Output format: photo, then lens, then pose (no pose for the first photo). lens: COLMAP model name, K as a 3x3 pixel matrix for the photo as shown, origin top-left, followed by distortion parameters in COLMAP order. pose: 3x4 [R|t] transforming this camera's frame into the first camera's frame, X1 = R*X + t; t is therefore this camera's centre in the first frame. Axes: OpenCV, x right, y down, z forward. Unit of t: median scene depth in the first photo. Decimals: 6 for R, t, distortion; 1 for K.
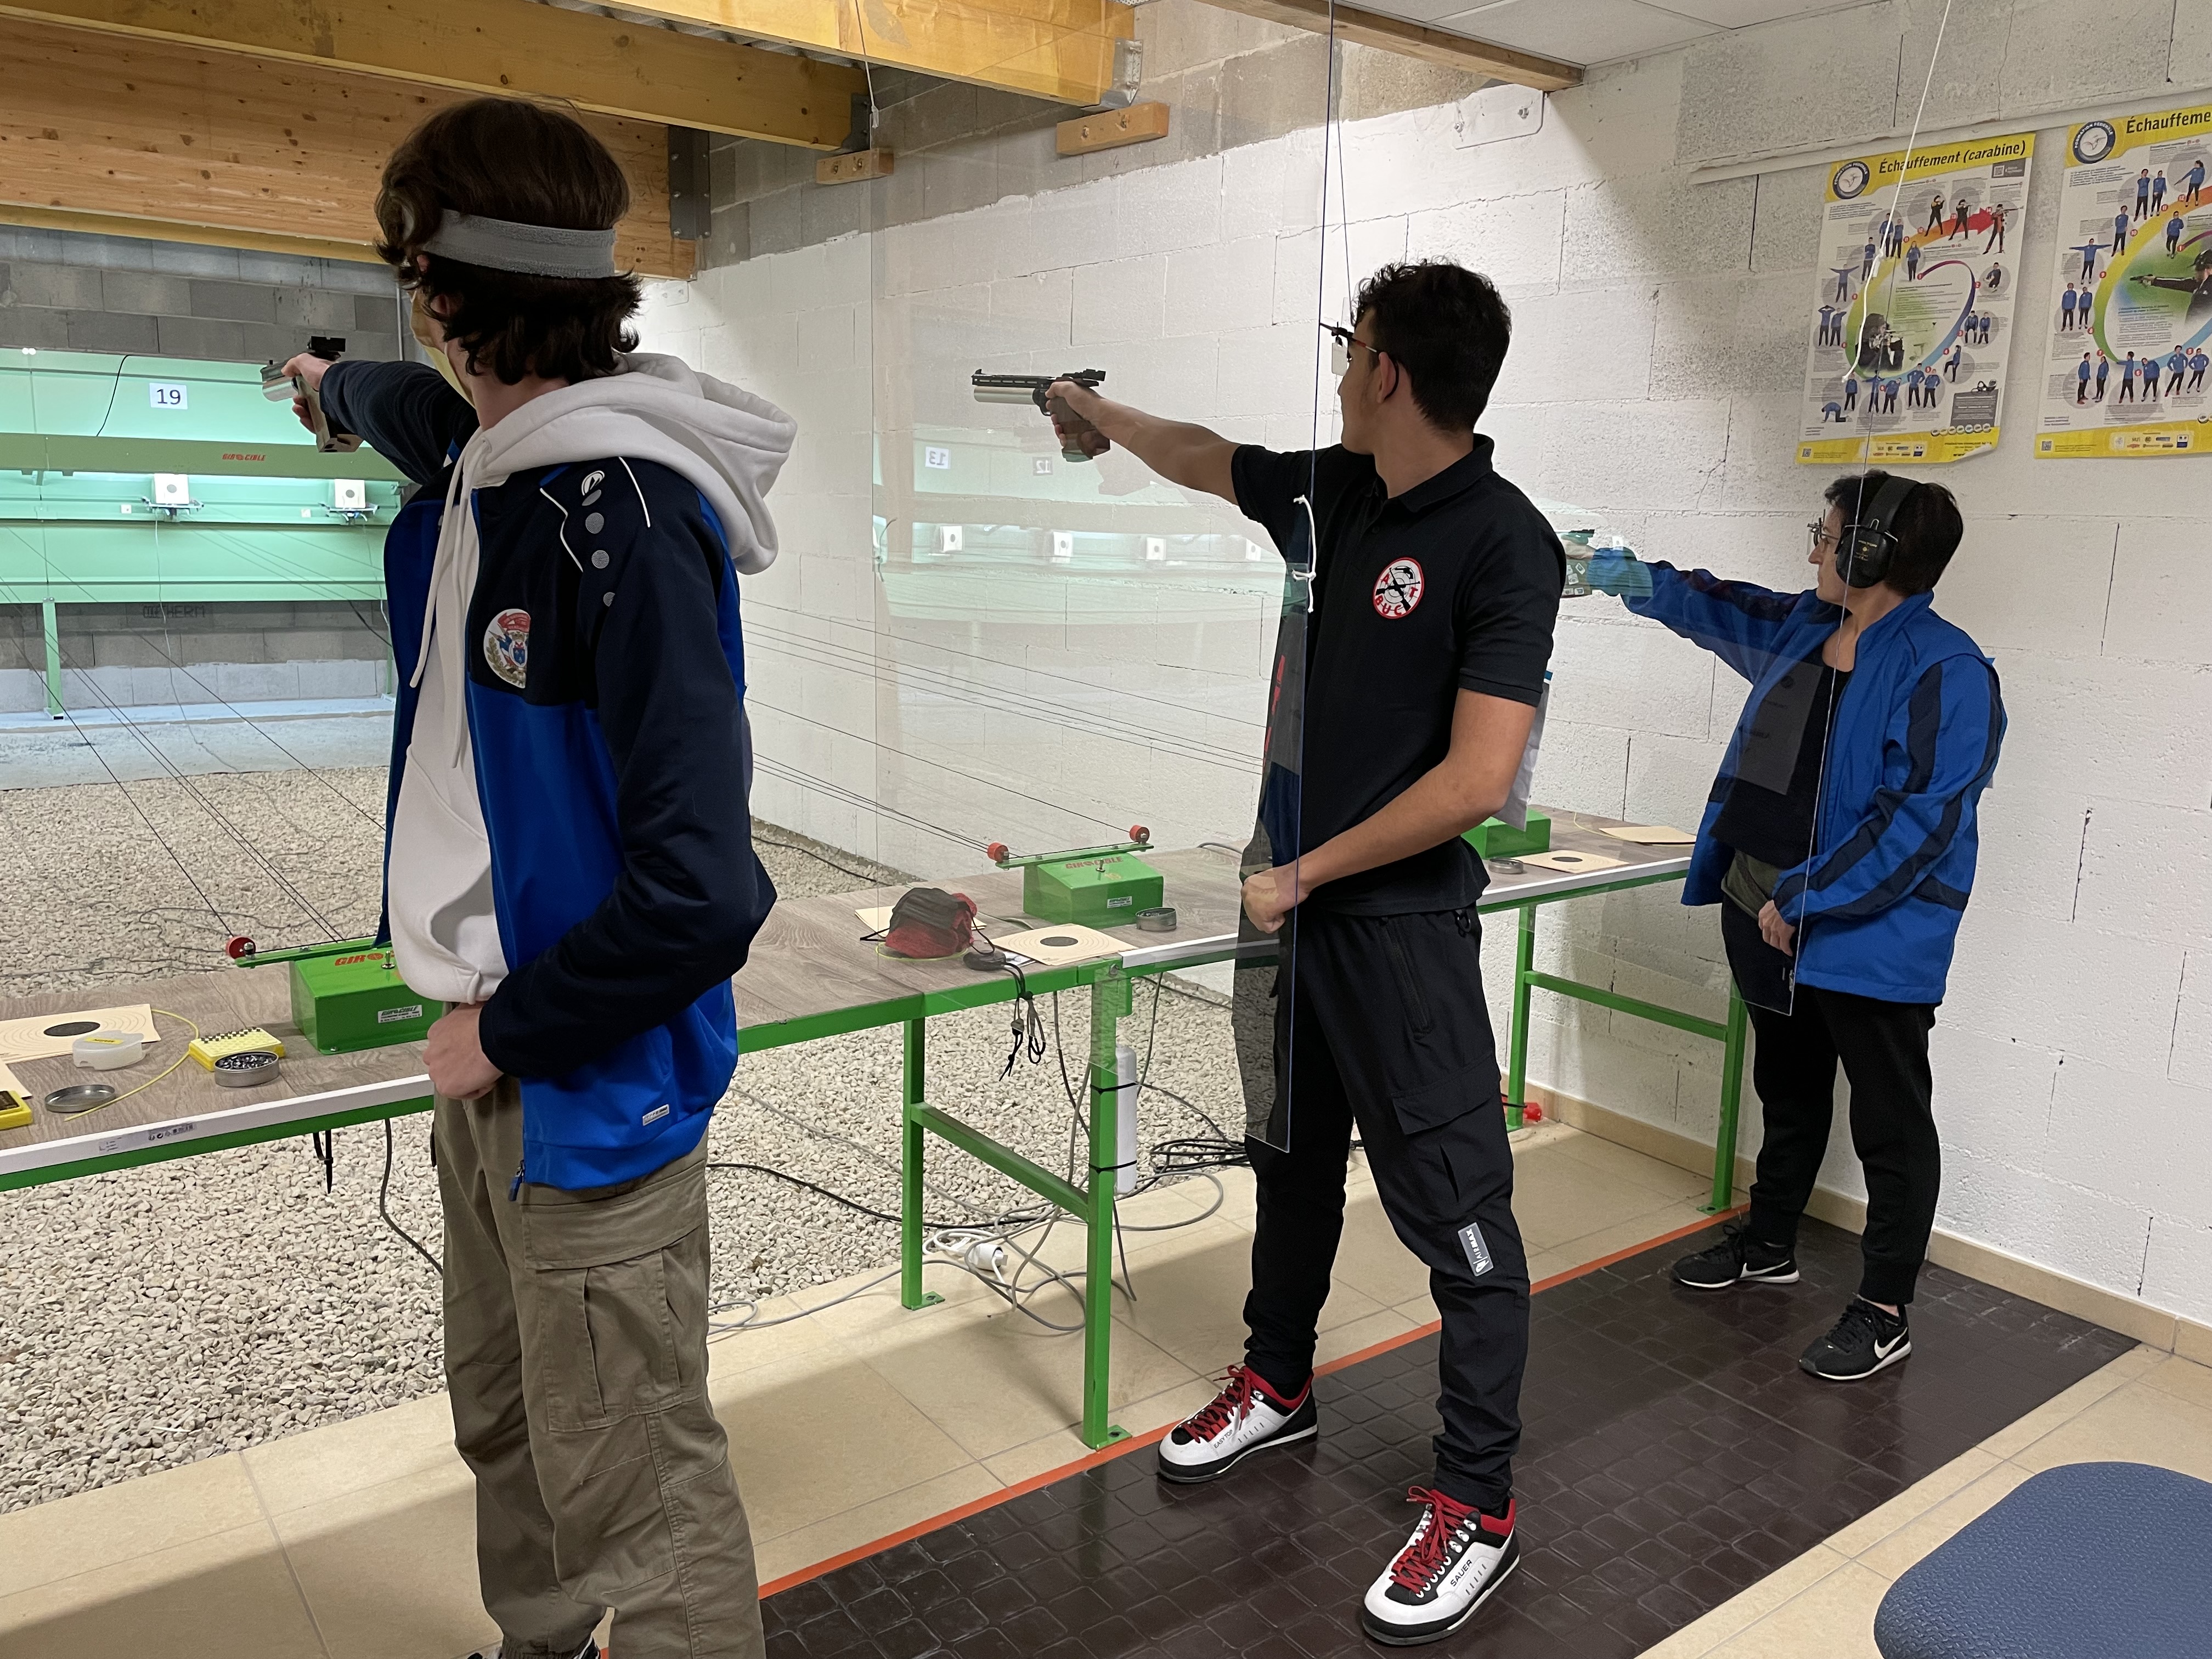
lens RADIAL K [[1680.0, 0, 1126.9], [0, 1680.0, 828.0], [0, 0, 1]] dist [0.086141, -0.107207]
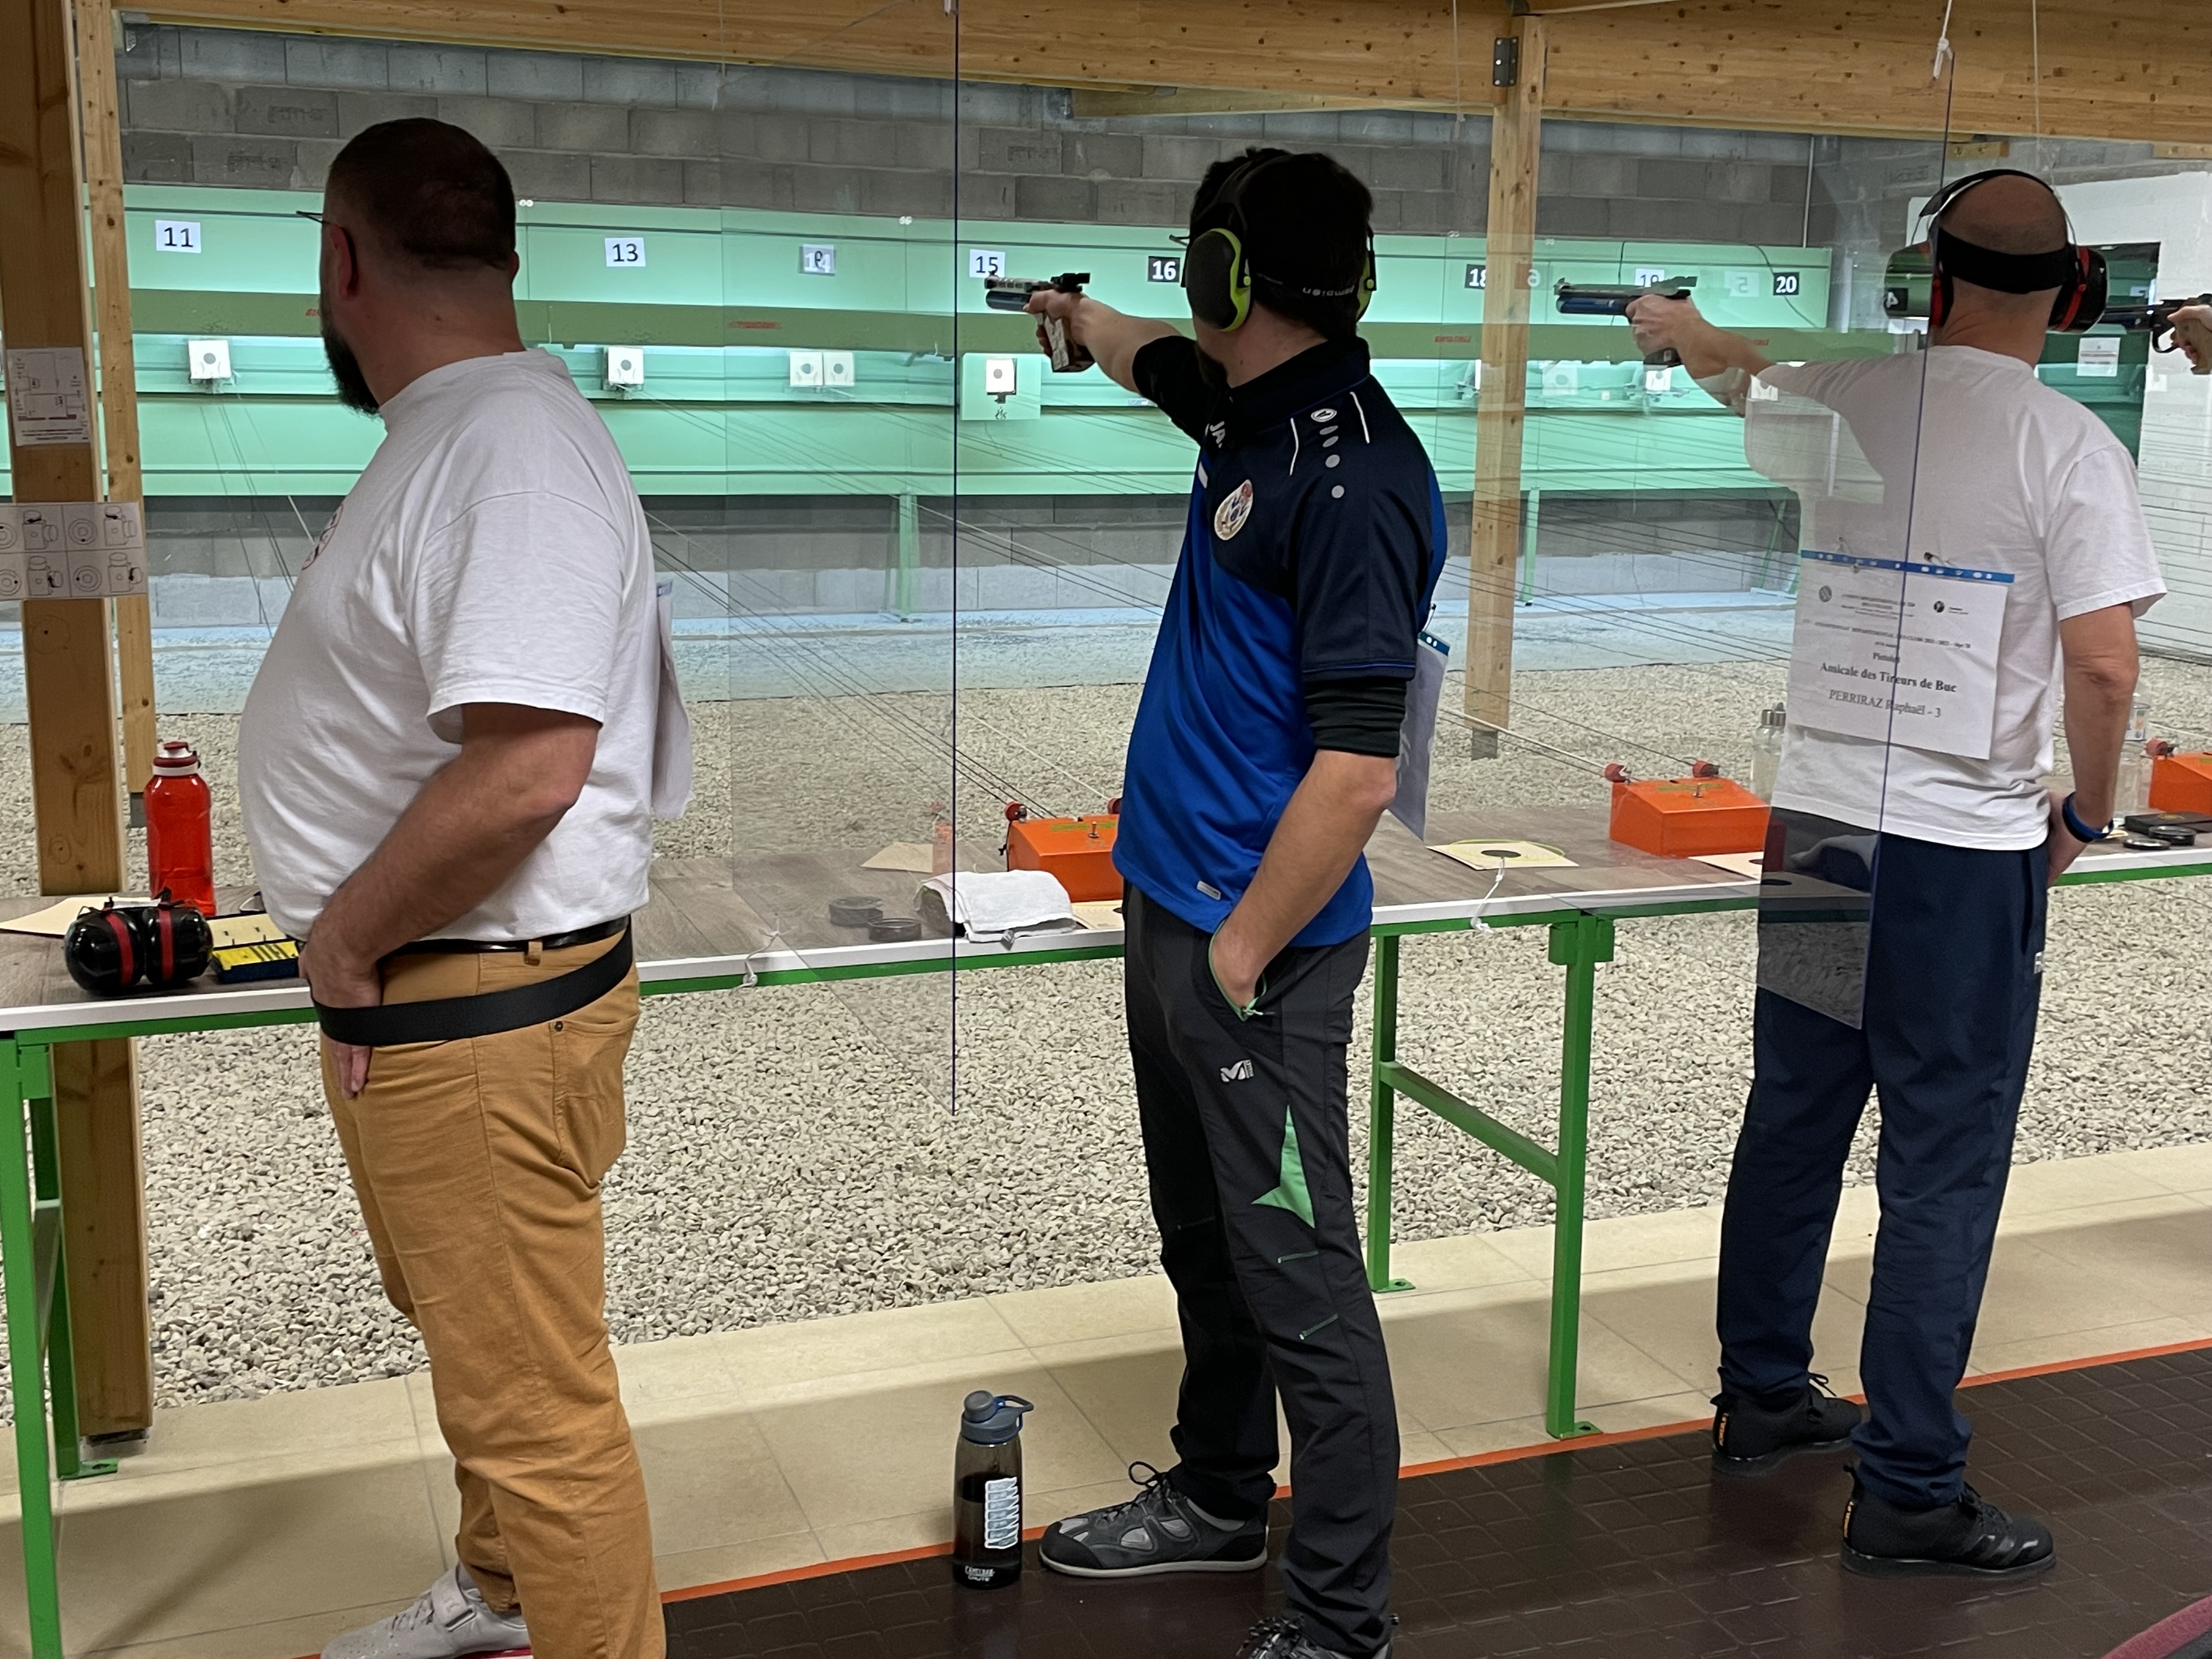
lens RADIAL K [[2467.5, 0, 1085.0], [0, 2467.5, 808.6], [0, 0, 1]] dist [0.048042, 0.000000]
pose [[0.975856, 0.020516, -0.217449, -0.997087], [-0.021871, 0.999753, -0.003827, 0.130133], [0.217317, 0.008491, 0.976064, -0.914280]]
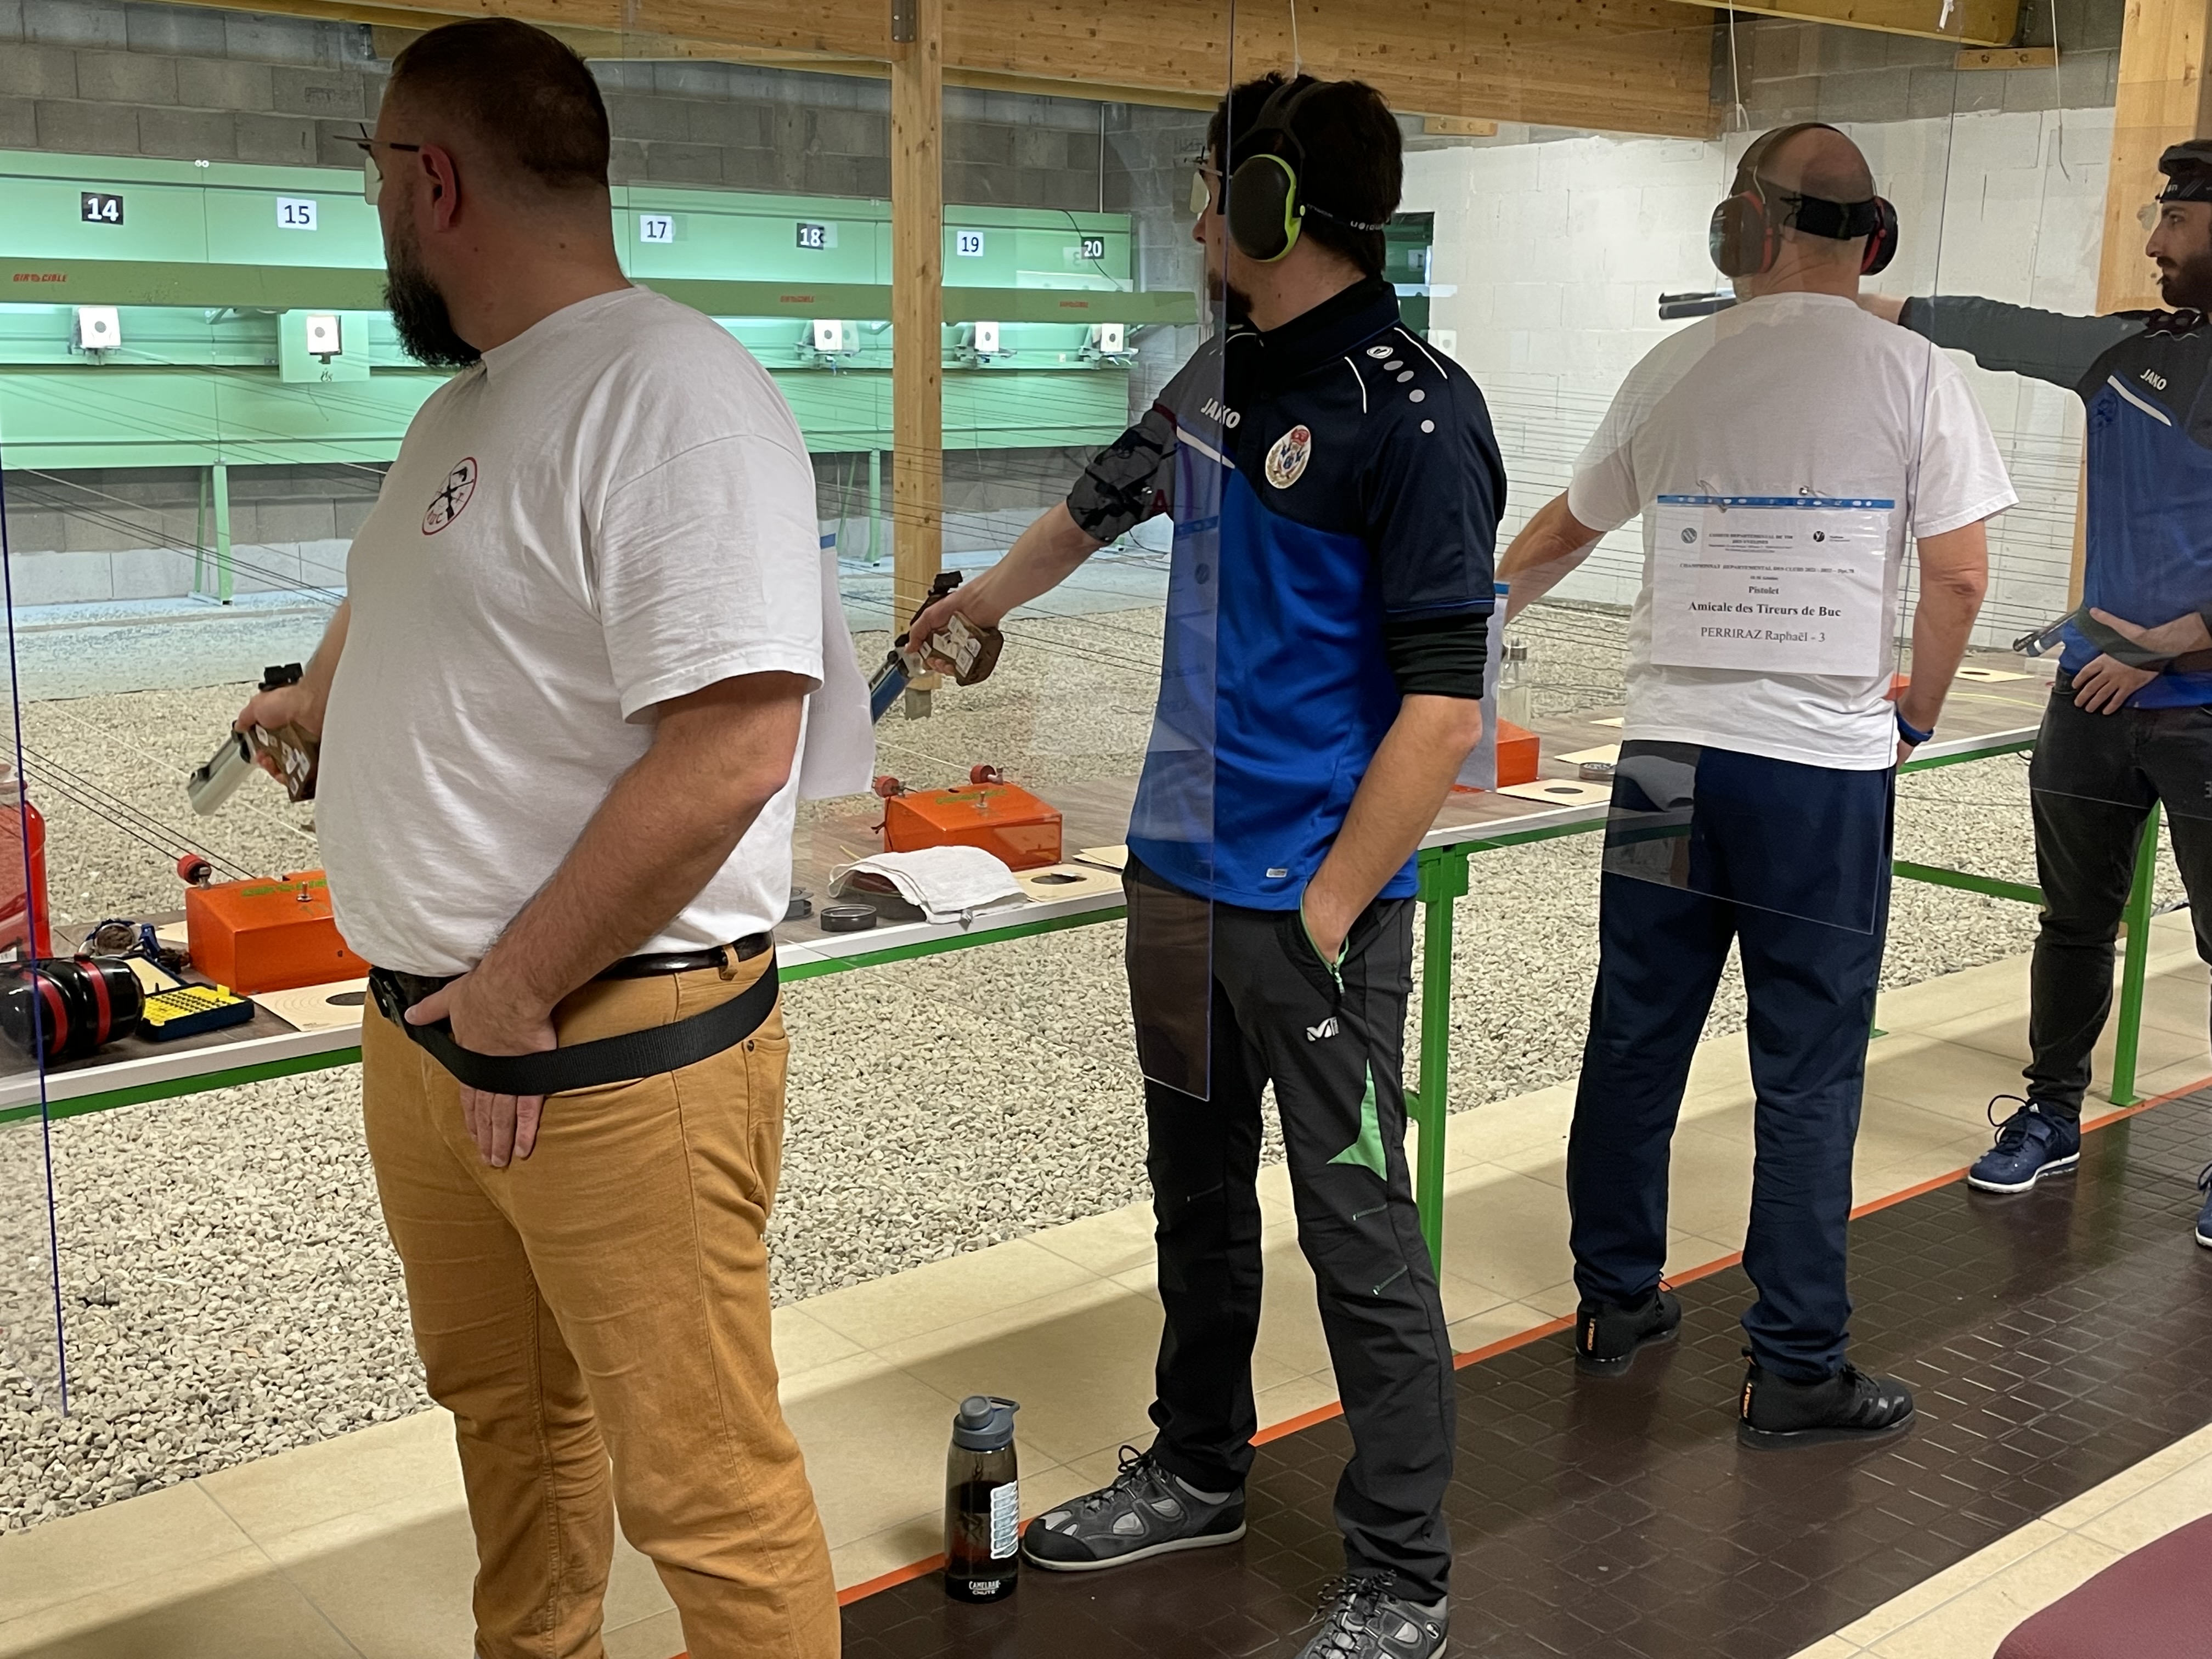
lens RADIAL K [[2467.5, 0, 1106.8], [0, 2467.5, 815.8], [0, 0, 1]] dist [0.048042, 0.000000]
pose [[0.993407, -0.043176, 0.106204, -1.224532], [0.041698, 0.999001, 0.016098, 0.128137], [-0.106793, -0.011564, 0.994214, -0.895433]]
